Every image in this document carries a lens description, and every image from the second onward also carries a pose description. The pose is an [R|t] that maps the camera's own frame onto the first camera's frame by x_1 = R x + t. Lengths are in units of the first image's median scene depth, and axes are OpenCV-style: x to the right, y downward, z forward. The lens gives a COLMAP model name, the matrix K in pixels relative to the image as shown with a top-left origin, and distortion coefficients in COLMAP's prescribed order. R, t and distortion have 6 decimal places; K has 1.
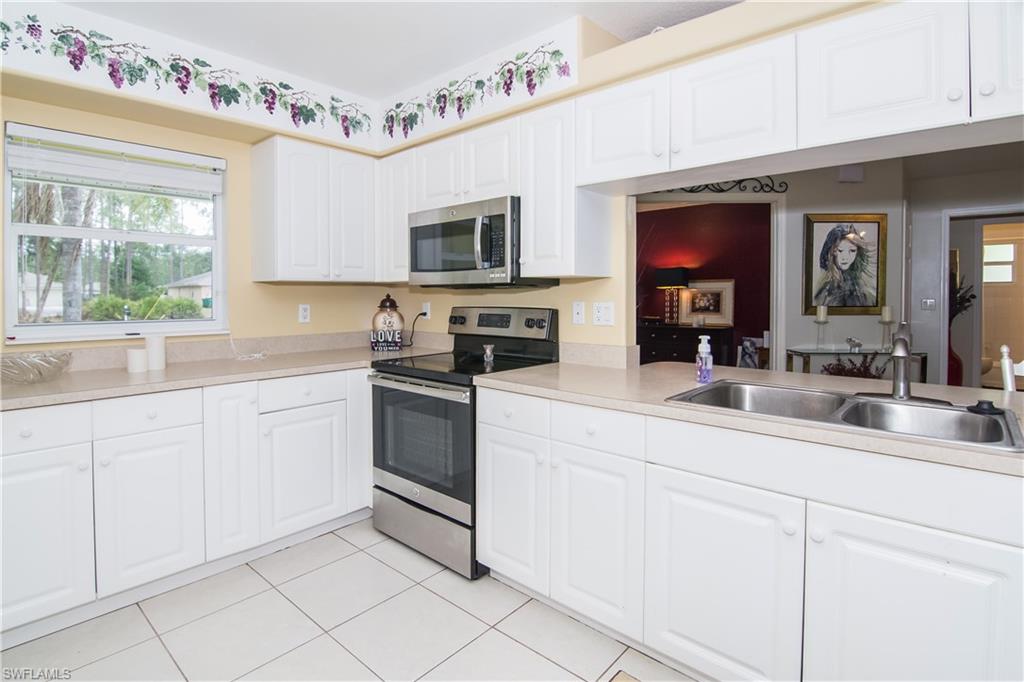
lens RADIAL K [[513.5, 0, 508.5], [0, 513.5, 307.6], [0, 0, 1]] dist [-0.003556, -0.000703]
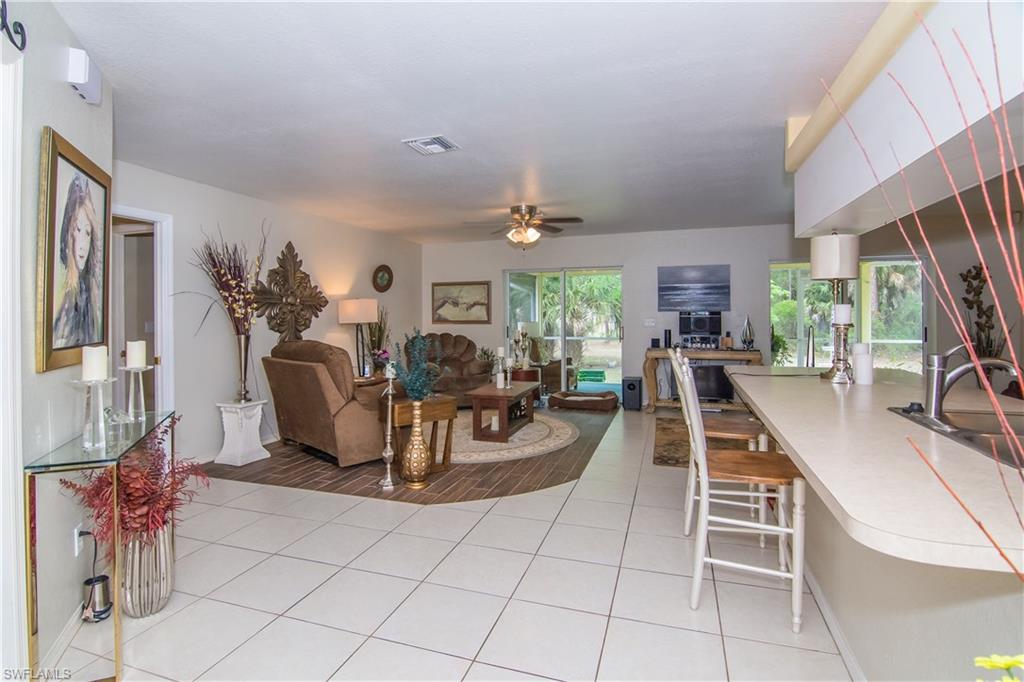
lens RADIAL K [[503.6, 0, 510.4], [0, 503.6, 318.8], [0, 0, 1]] dist [-0.001279, -0.000119]
pose [[-0.393652, 0.000774, 0.919259, 0.093825], [0.024242, 0.999661, 0.009539, -0.036888], [-0.918940, 0.026039, -0.393537, 1.376122]]
